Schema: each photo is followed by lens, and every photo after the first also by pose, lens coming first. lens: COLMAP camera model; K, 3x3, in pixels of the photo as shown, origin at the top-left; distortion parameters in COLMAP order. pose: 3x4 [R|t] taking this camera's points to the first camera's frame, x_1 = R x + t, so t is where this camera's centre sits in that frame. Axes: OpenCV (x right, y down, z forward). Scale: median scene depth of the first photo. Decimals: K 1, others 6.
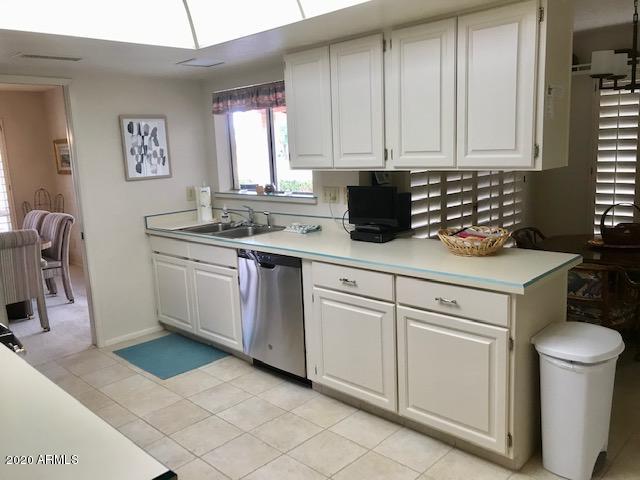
lens RADIAL K [[529.2, 0, 304.0], [0, 529.2, 239.1], [0, 0, 1]] dist [-0.004041, -0.002658]
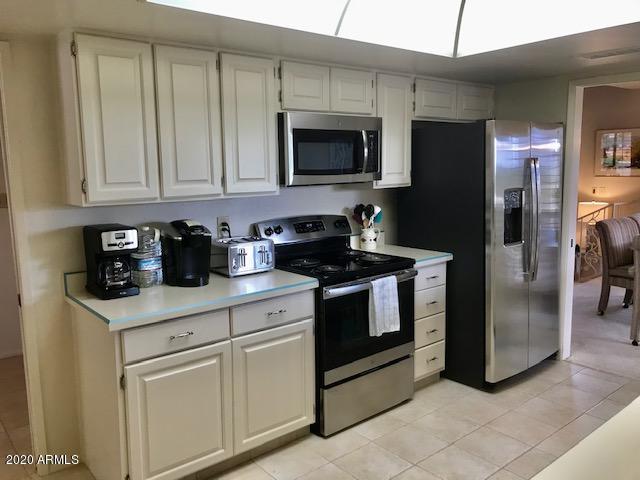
lens RADIAL K [[529.2, 0, 304.0], [0, 529.2, 239.1], [0, 0, 1]] dist [-0.004041, -0.002658]
pose [[0.104302, -0.094321, 0.990063, -0.693051], [0.189533, 0.979133, 0.073313, -0.090600], [-0.976319, 0.180003, 0.120002, 0.692145]]
